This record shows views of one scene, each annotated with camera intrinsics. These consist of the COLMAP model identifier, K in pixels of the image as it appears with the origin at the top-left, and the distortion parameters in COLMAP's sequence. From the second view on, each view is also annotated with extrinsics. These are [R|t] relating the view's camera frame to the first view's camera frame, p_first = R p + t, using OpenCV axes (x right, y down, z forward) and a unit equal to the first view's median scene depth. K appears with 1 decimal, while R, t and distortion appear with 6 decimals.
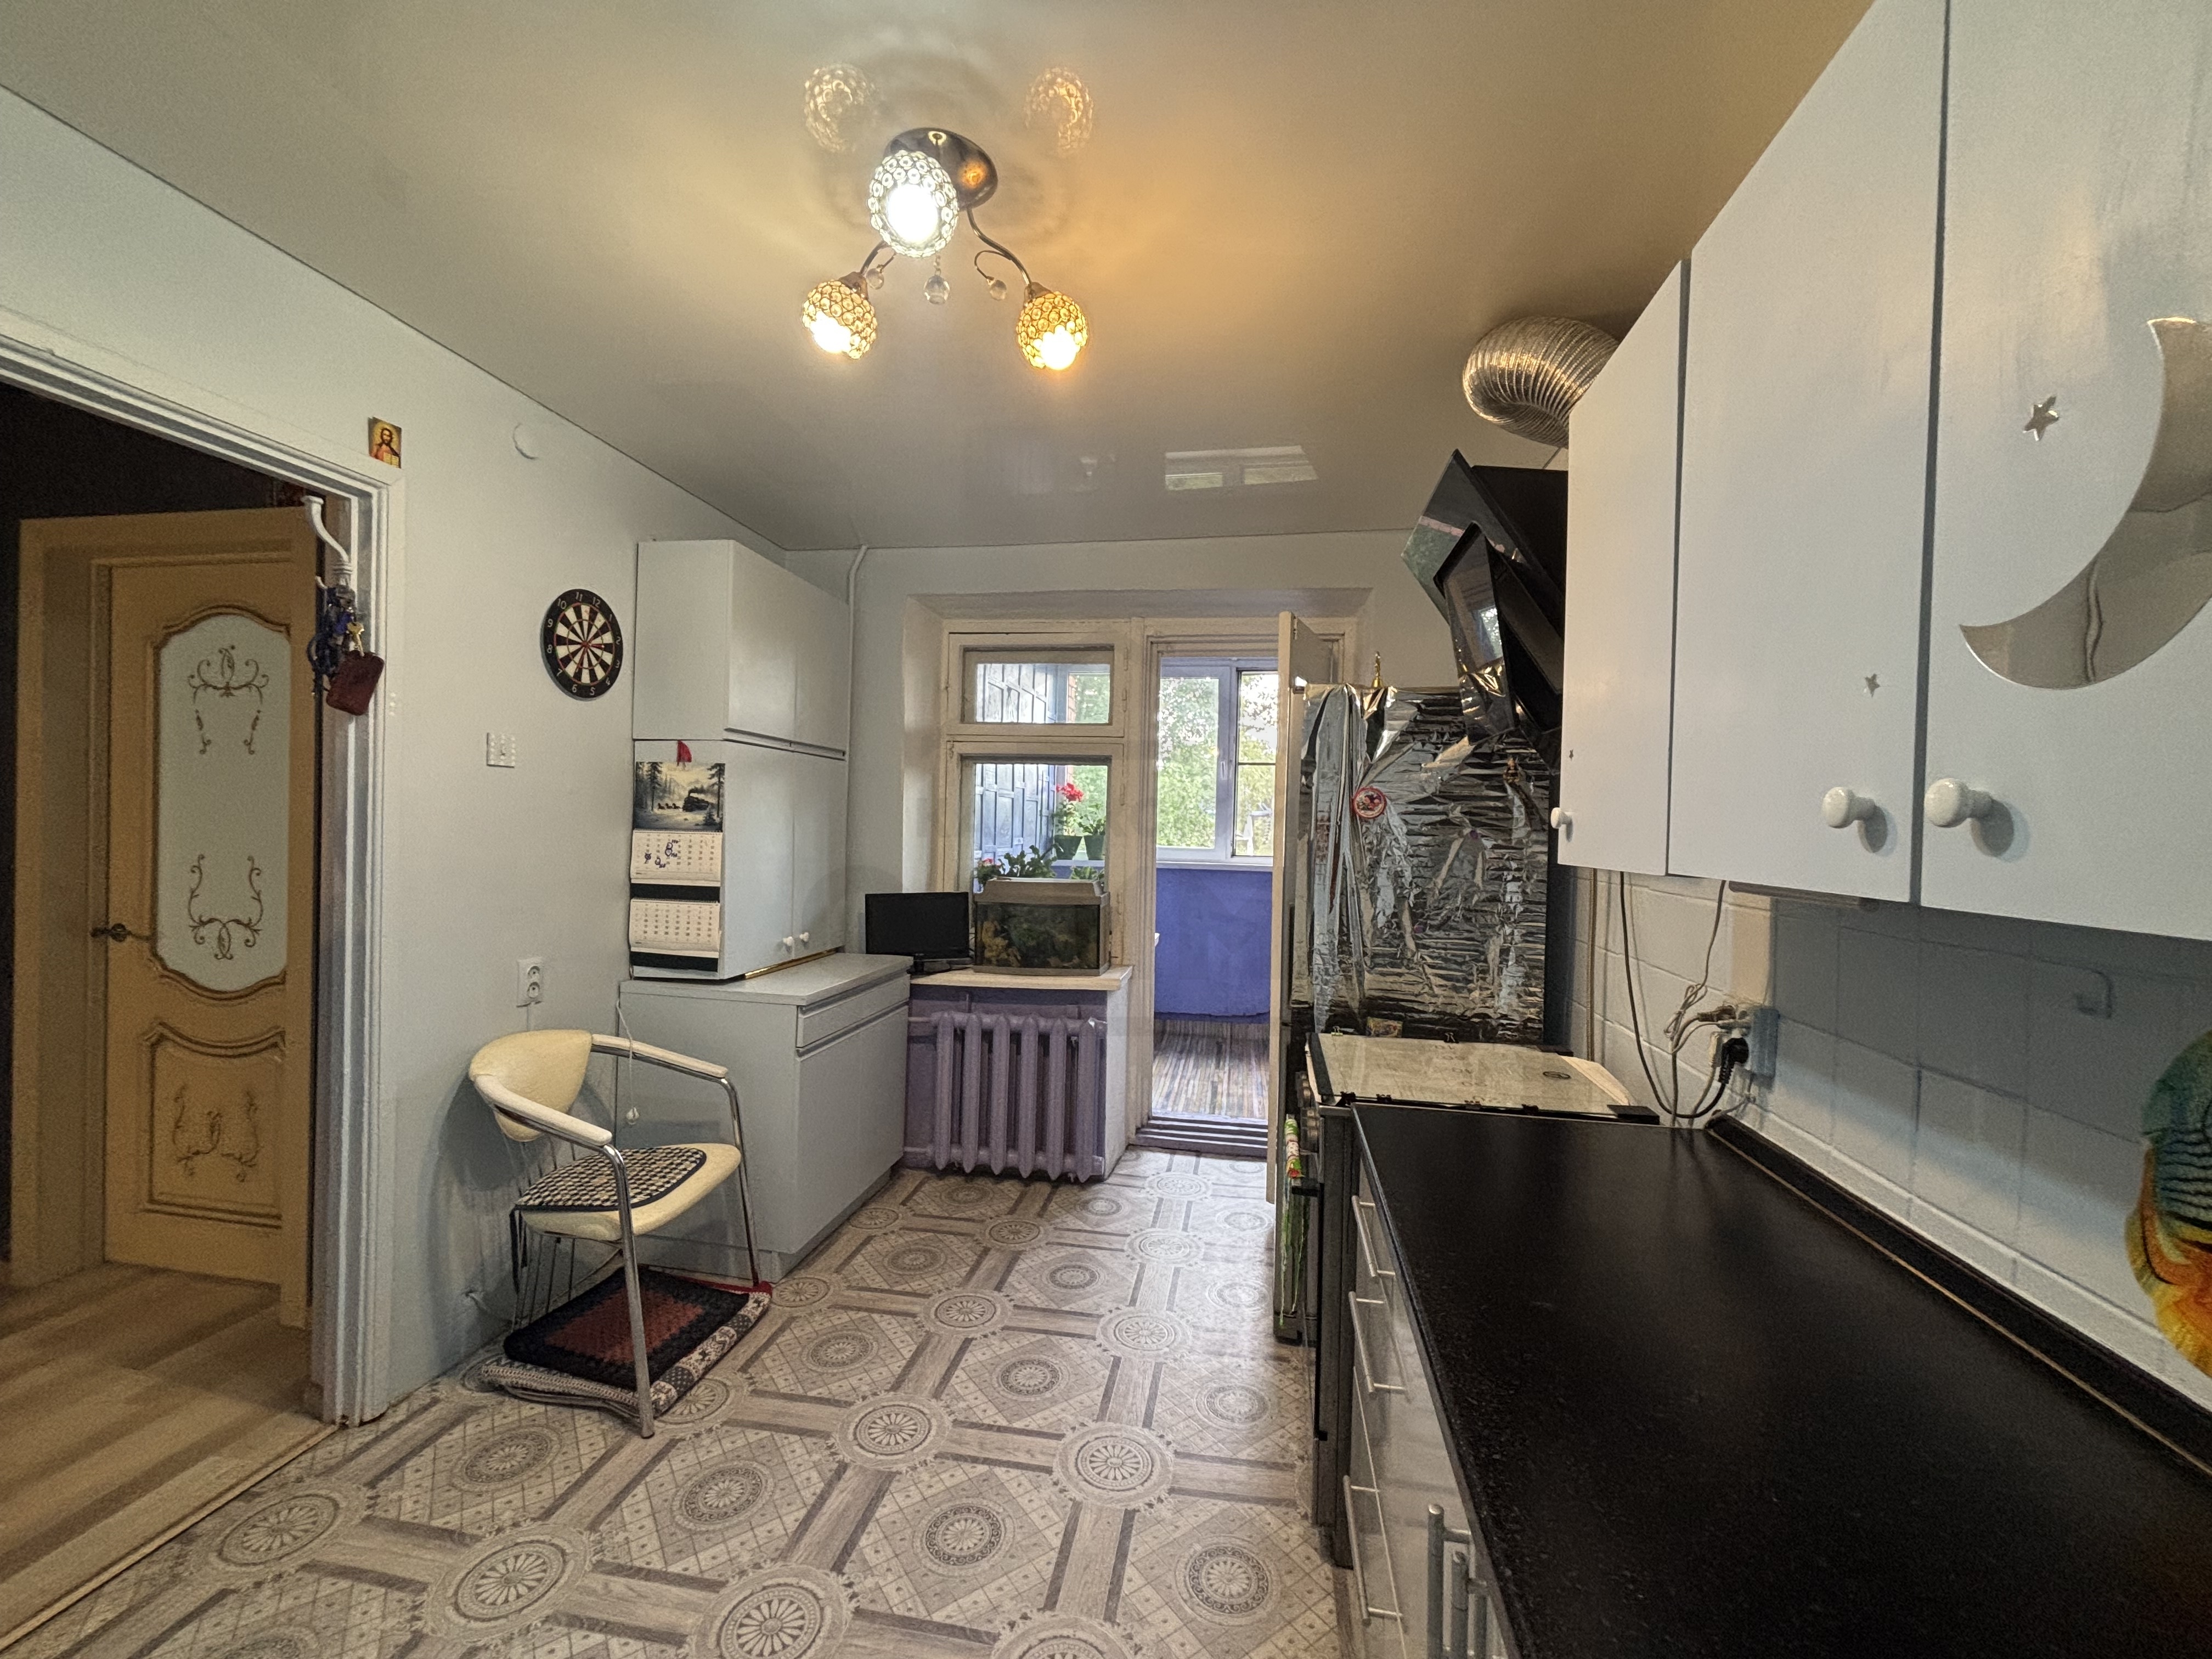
lens RADIAL K [[895.9, 0, 1105.6], [0, 895.9, 828.6], [0, 0, 1]] dist [0.001844, 0.000299]
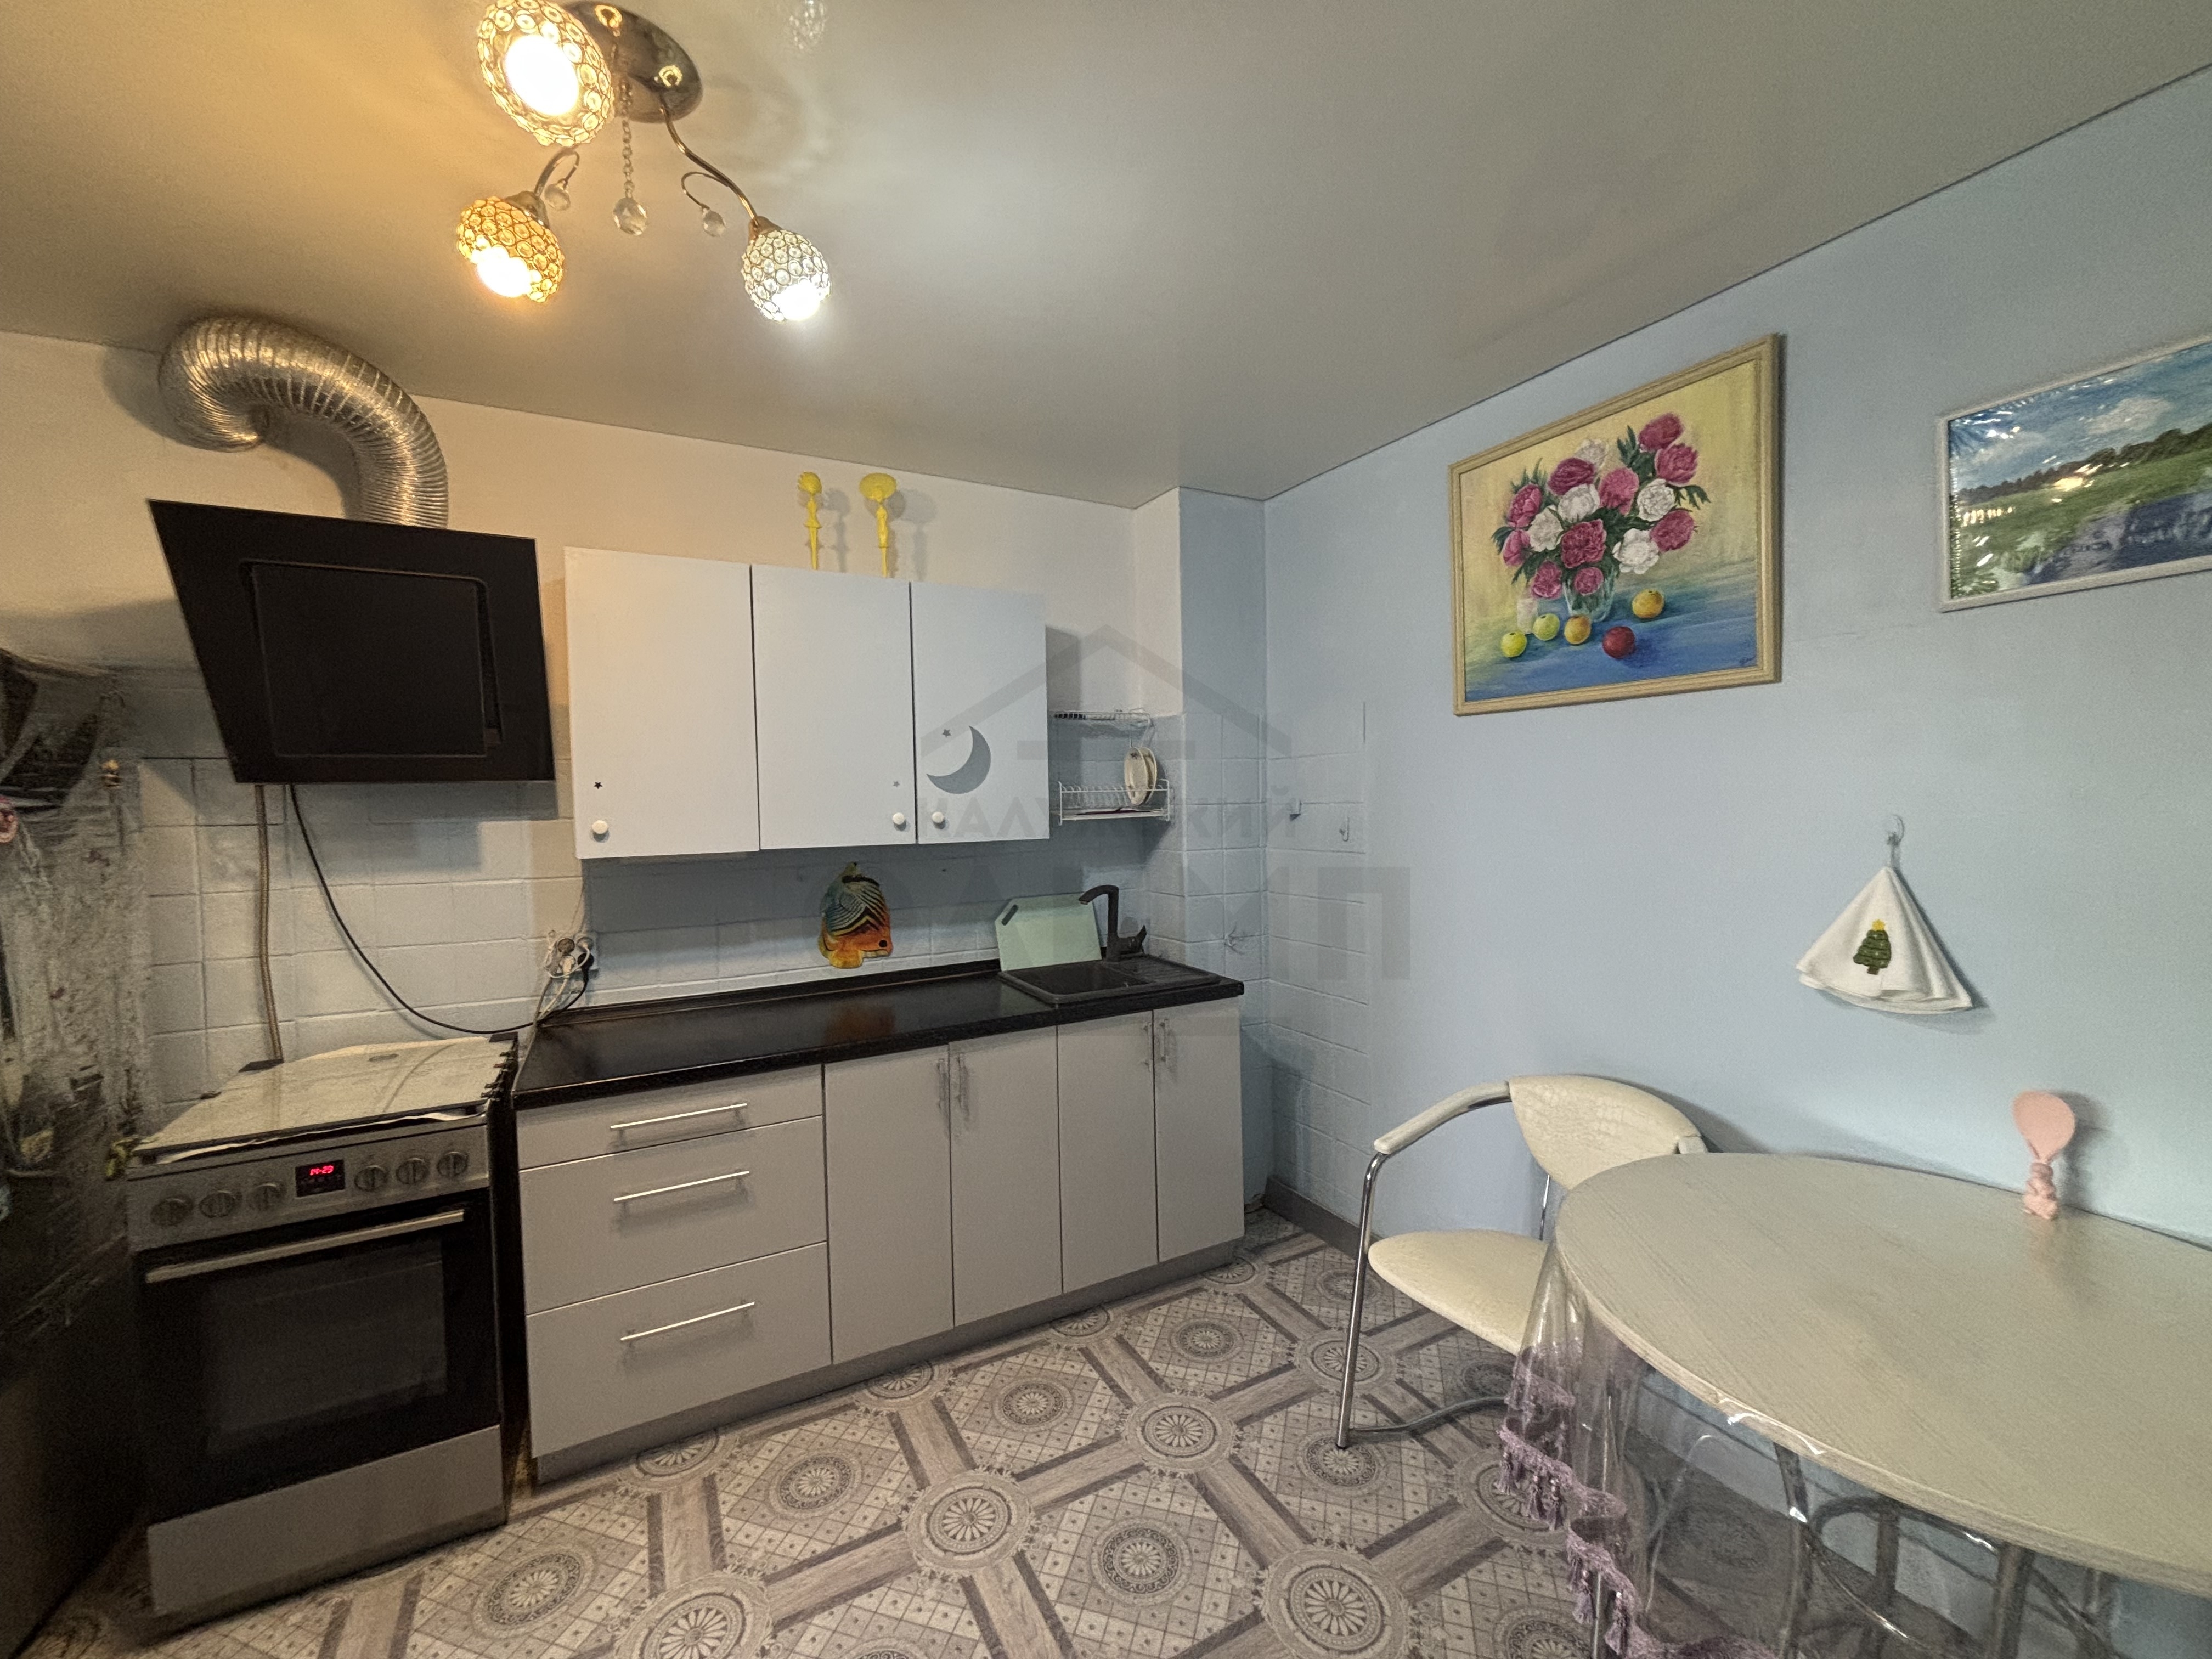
lens RADIAL K [[895.9, 0, 1102.6], [0, 895.9, 829.0], [0, 0, 1]] dist [0.001844, 0.000299]
pose [[-0.620593, -0.048838, 0.782611, -0.931438], [0.002613, 0.997924, 0.064346, -0.080701], [-0.784129, 0.041978, -0.619177, 0.993550]]
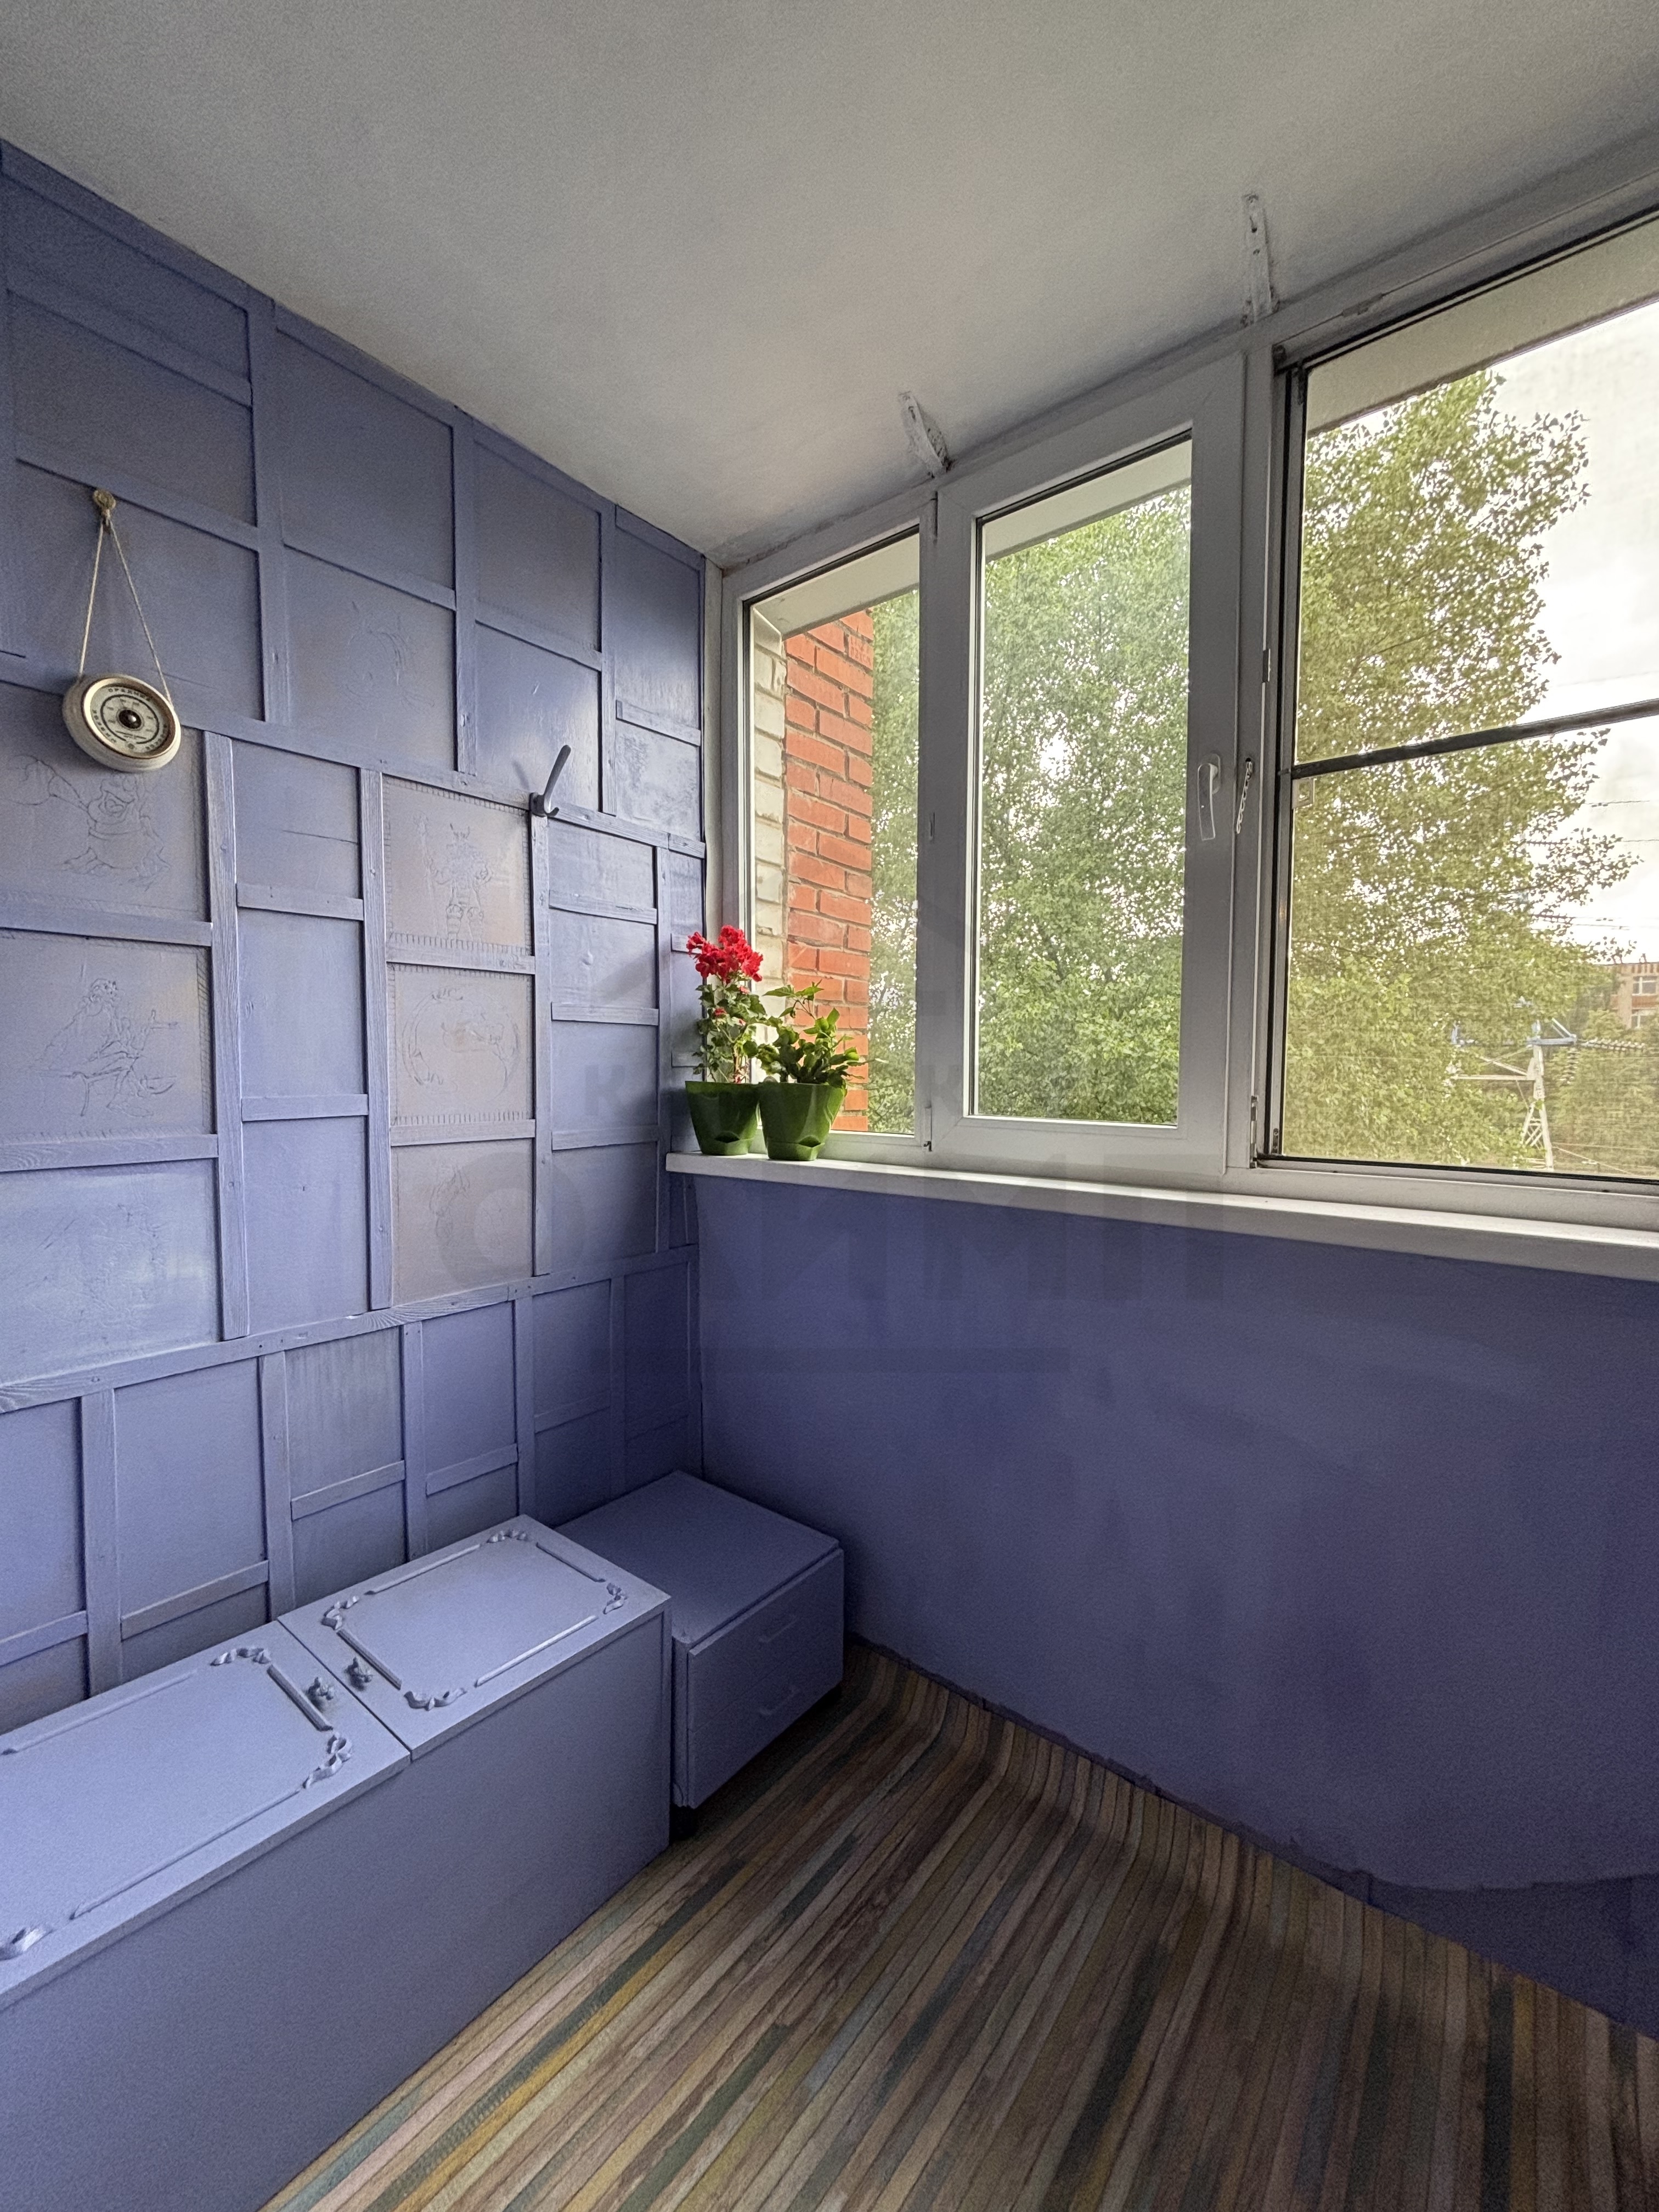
lens RADIAL K [[895.9, 0, 833.4], [0, 895.9, 1108.4], [0, 0, 1]] dist [0.001844, 0.000299]
pose [[0.869126, 0.004162, -0.494573, 0.531598], [0.015115, 0.999274, 0.034970, 0.020327], [0.494359, -0.037868, 0.868432, 2.403243]]
